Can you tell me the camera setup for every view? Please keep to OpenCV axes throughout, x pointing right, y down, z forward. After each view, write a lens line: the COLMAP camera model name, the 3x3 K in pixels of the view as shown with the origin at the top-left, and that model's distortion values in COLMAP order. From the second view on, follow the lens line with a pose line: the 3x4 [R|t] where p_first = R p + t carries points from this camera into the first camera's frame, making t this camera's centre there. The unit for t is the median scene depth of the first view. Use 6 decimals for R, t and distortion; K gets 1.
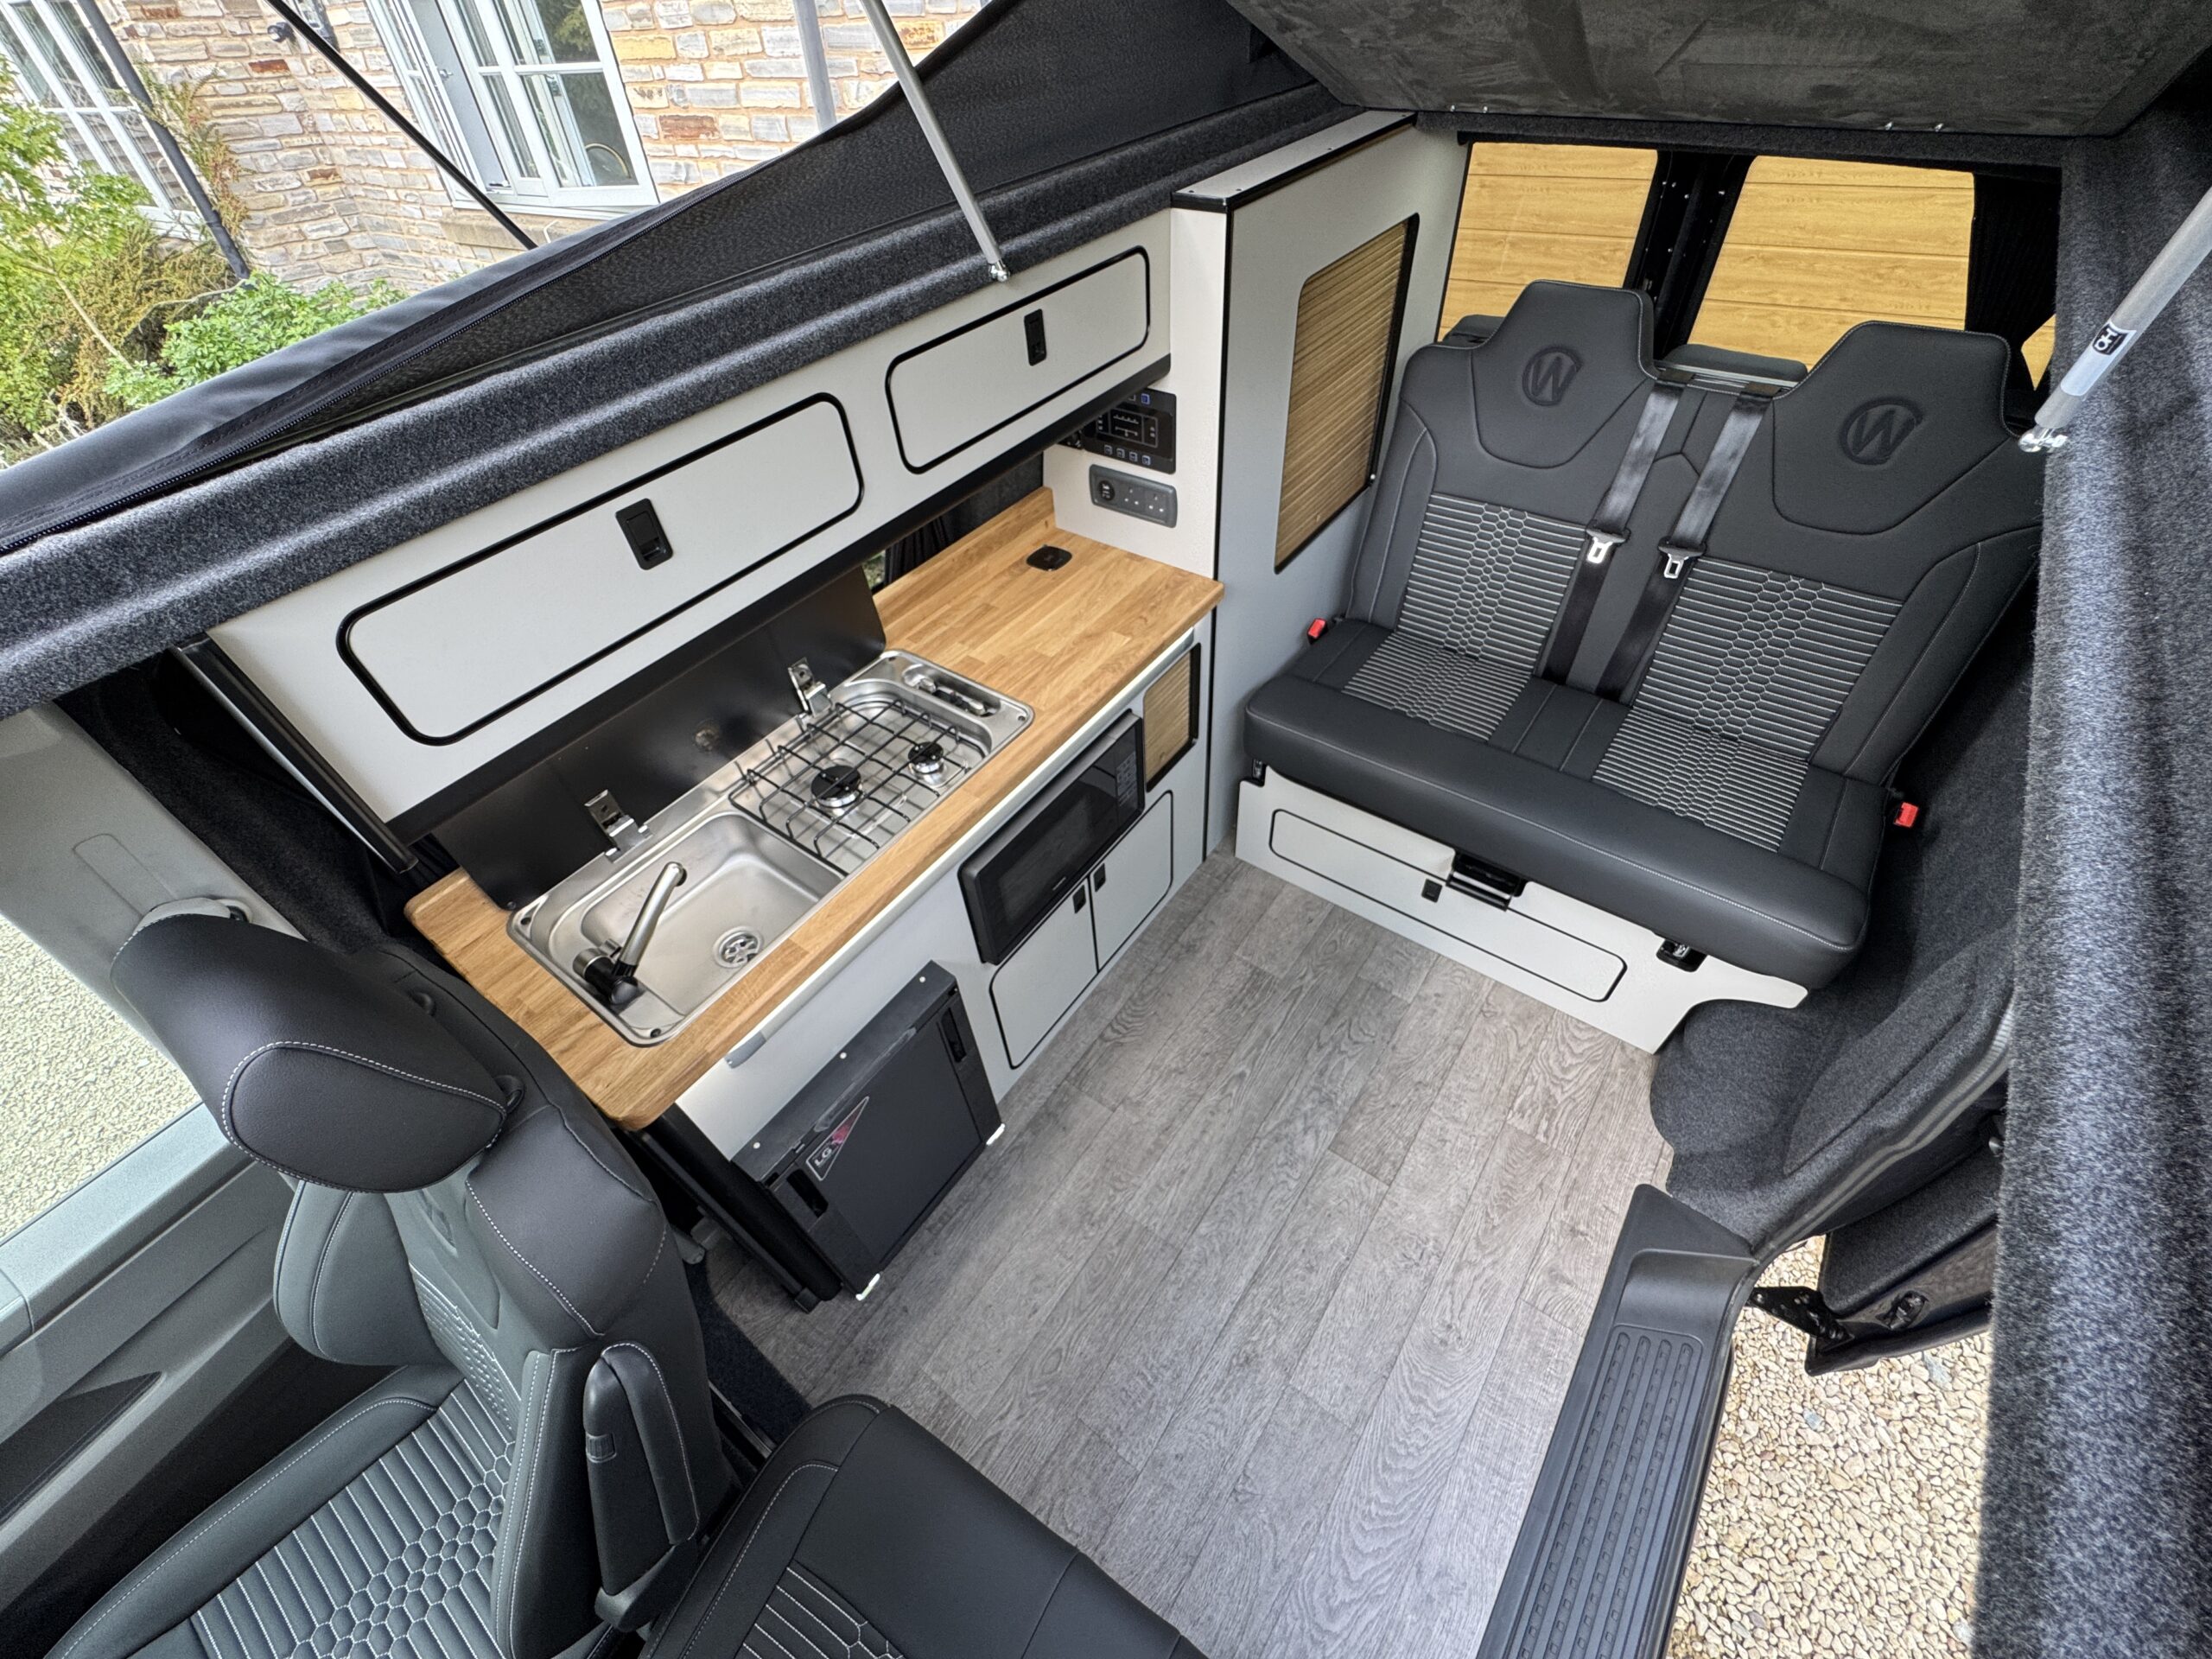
lens RADIAL K [[889.2, 0, 1105.0], [0, 889.2, 829.1], [0, 0, 1]] dist [-0.003063, 0.000411]
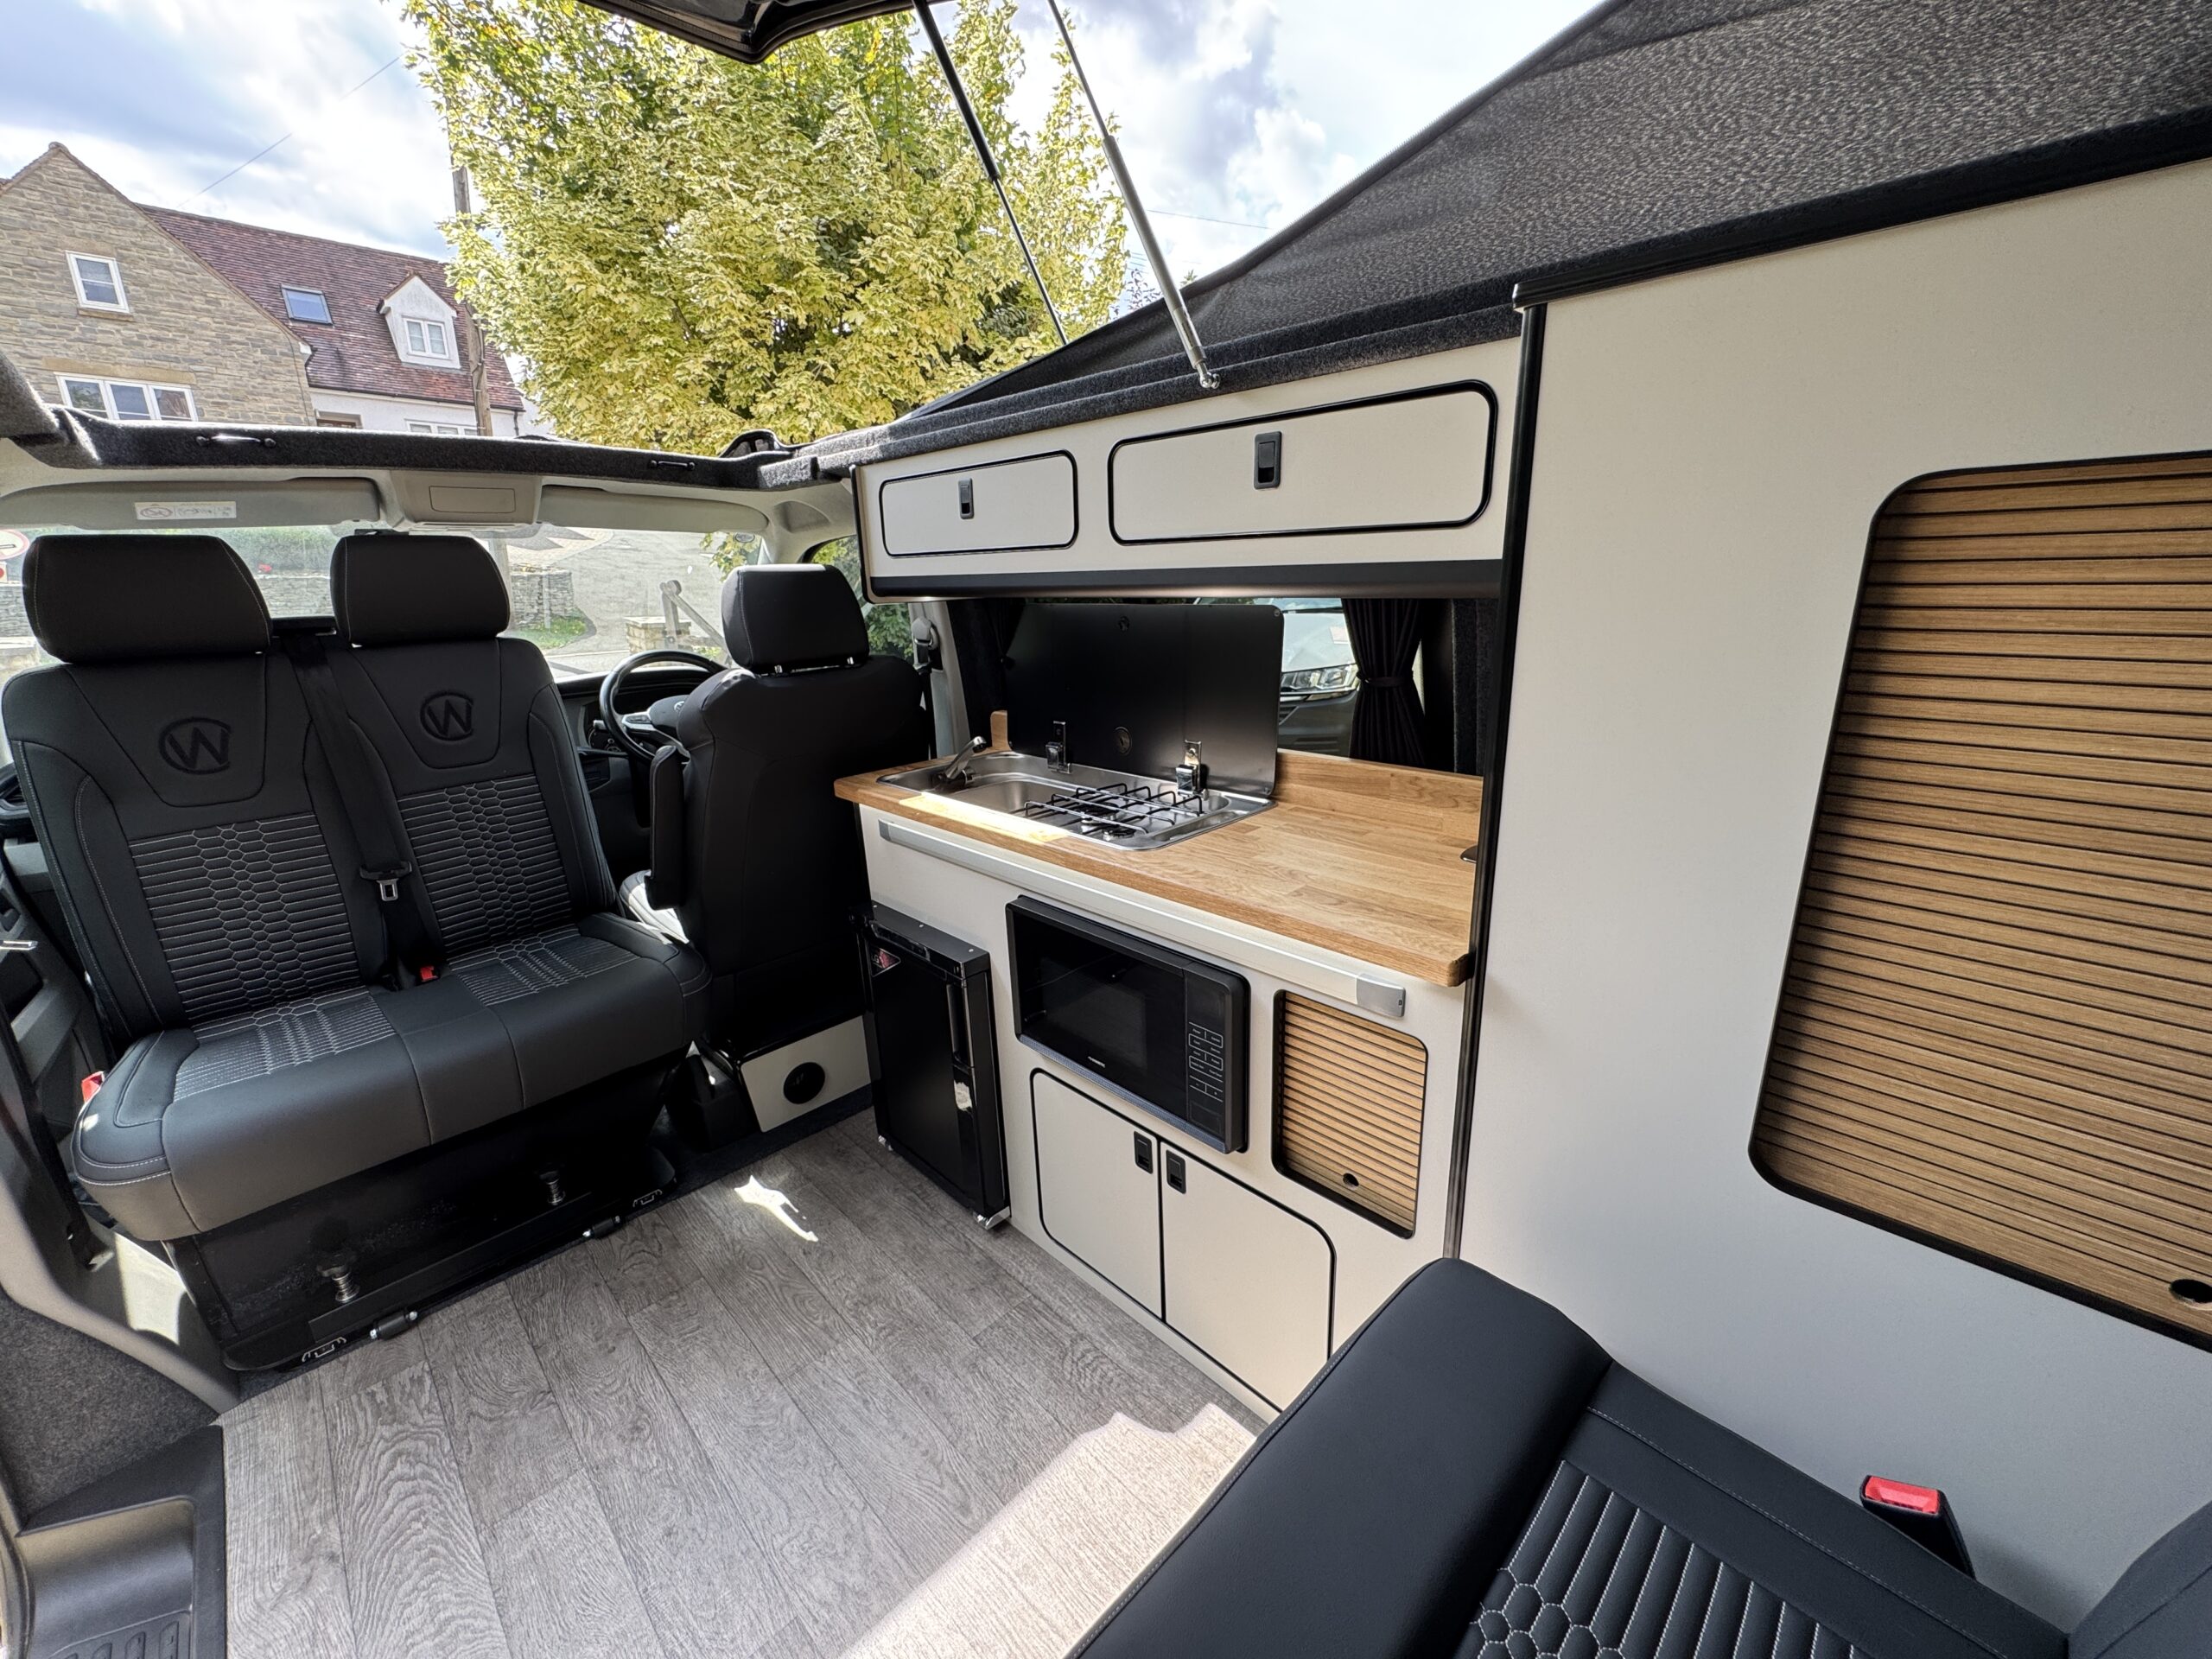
lens RADIAL K [[889.2, 0, 1099.3], [0, 889.2, 823.5], [0, 0, 1]] dist [-0.003063, 0.000411]
pose [[-0.161041, 0.336685, -0.927744, 0.628799], [-0.689436, 0.634257, 0.349851, -0.363609], [0.706218, 0.695961, 0.129981, 0.713828]]
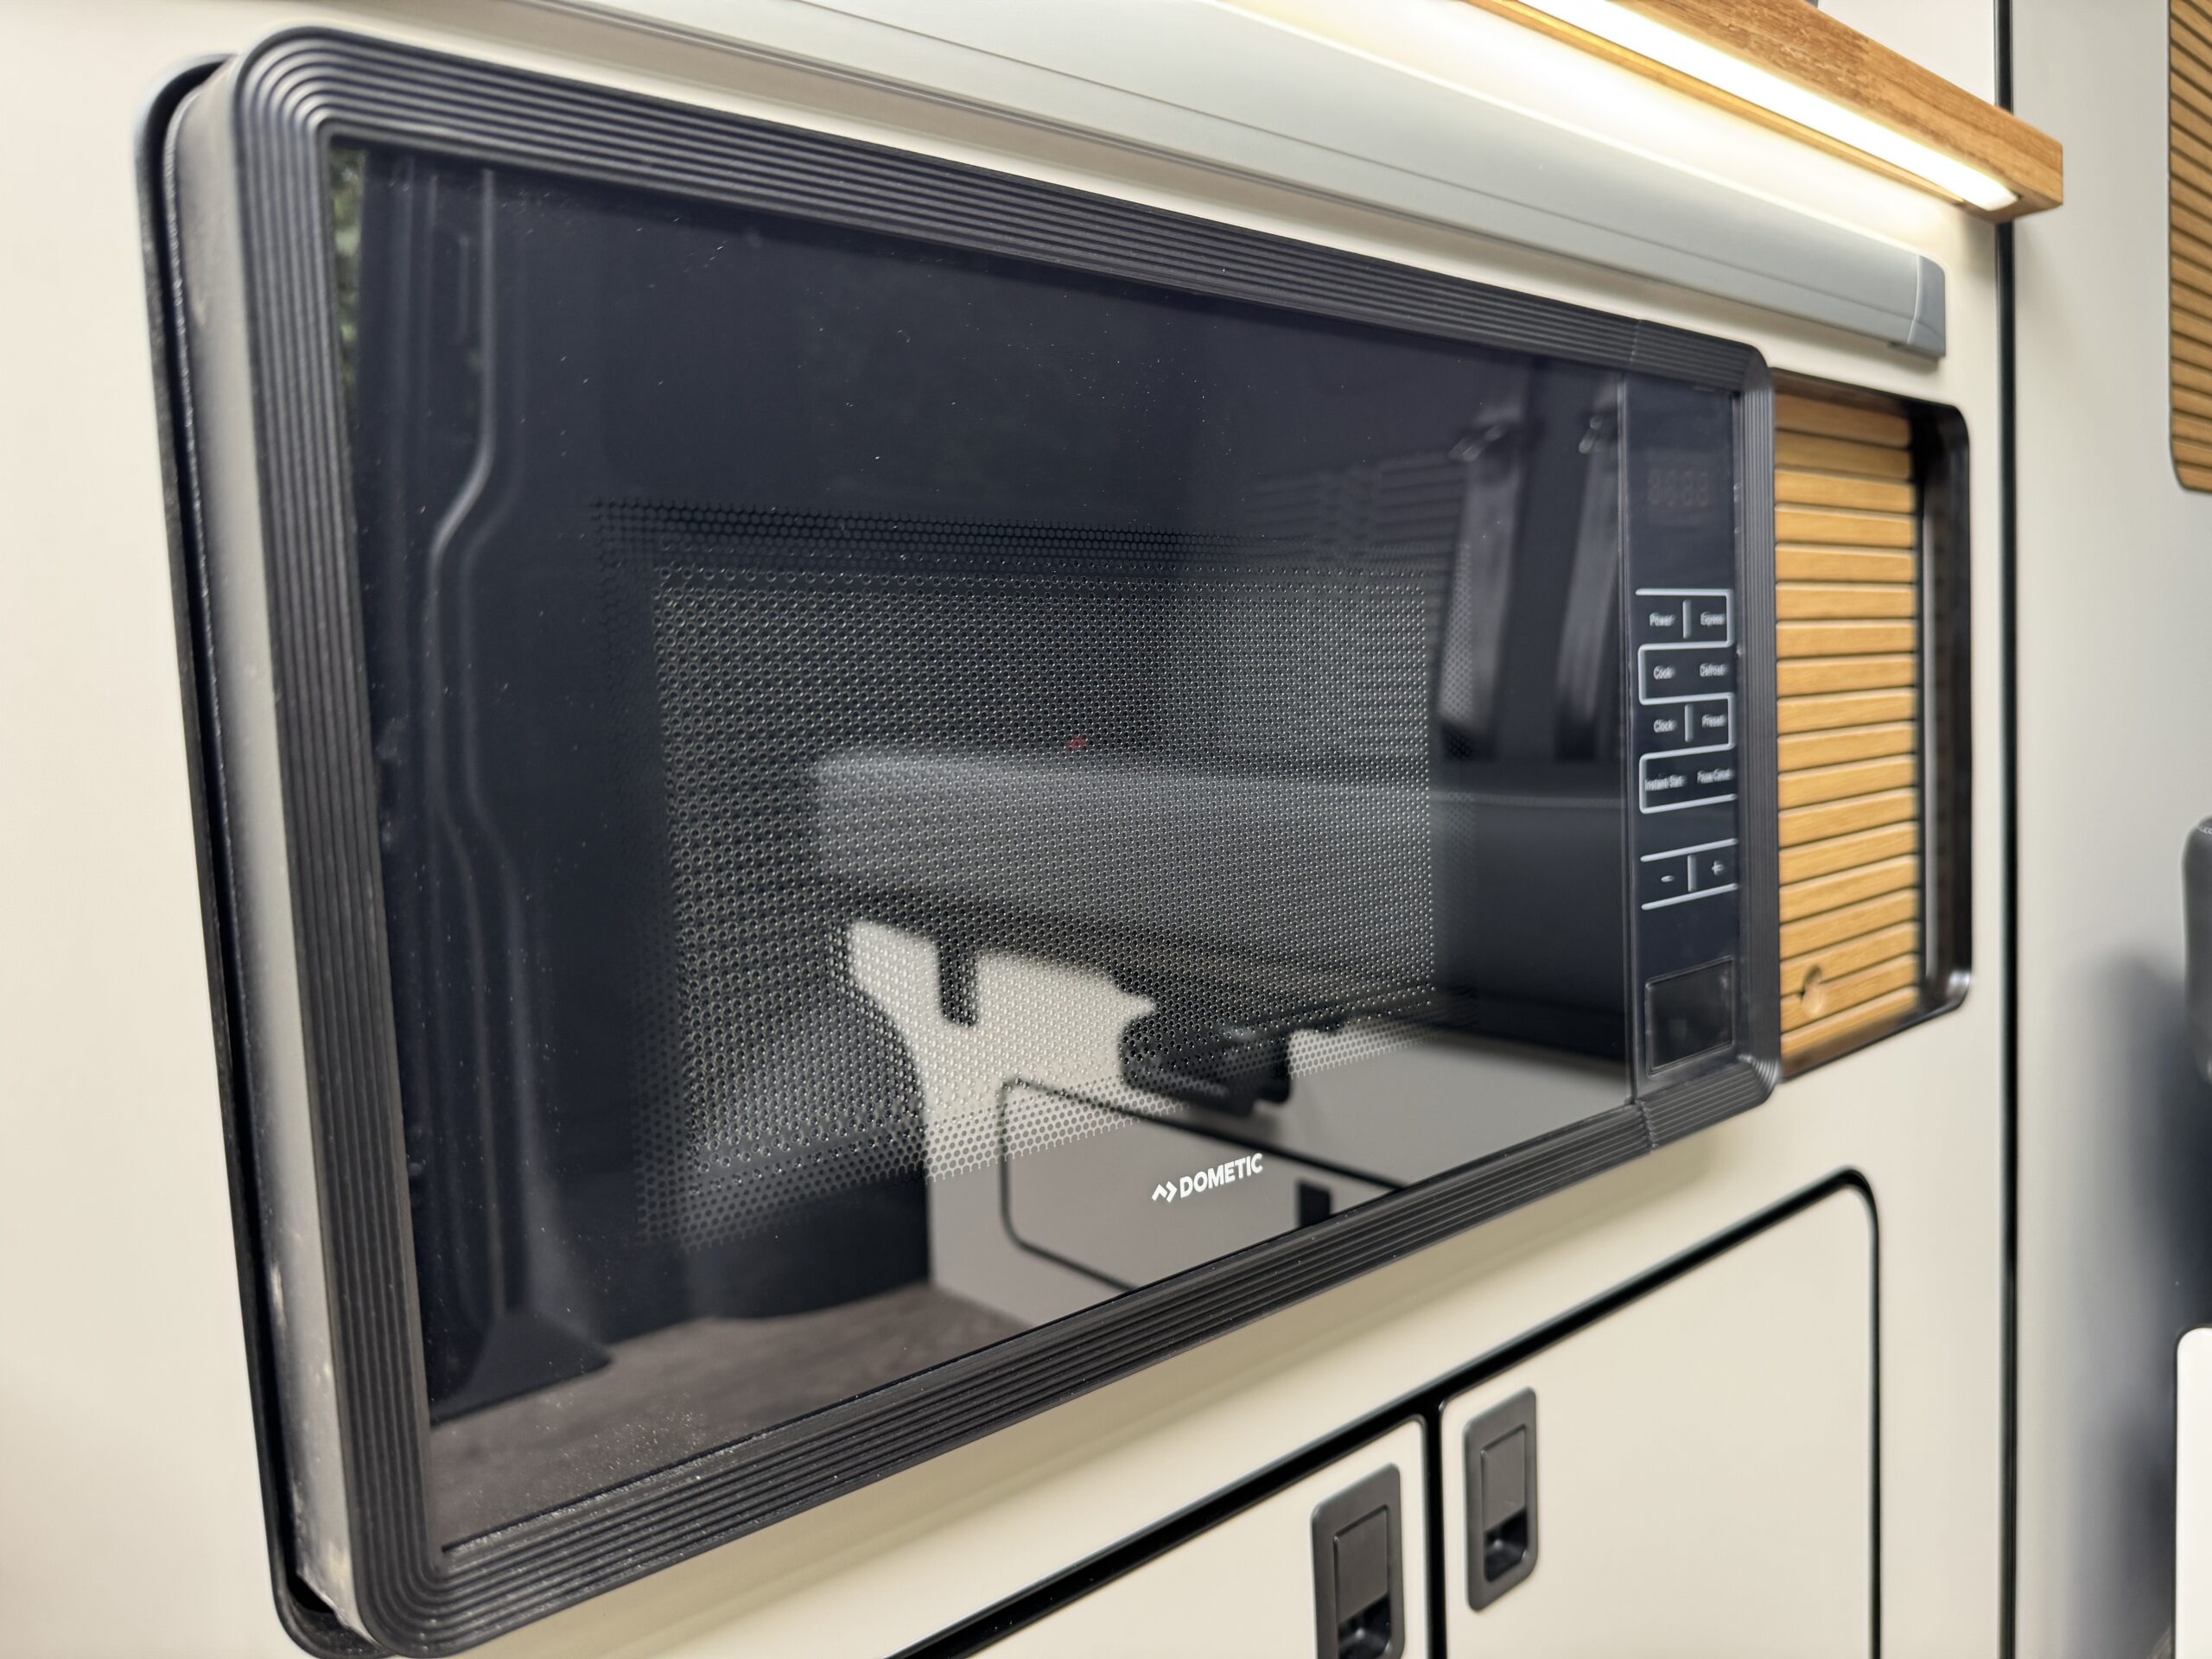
lens RADIAL K [[1570.2, 0, 1105.5], [0, 1570.2, 813.5], [0, 0, 1]] dist [0.024957, -0.041552]
pose [[0.976081, 0.024603, -0.216012, -0.018290], [-0.163149, 0.739598, -0.652975, 0.167155], [0.143696, 0.672599, 0.725922, 0.772792]]
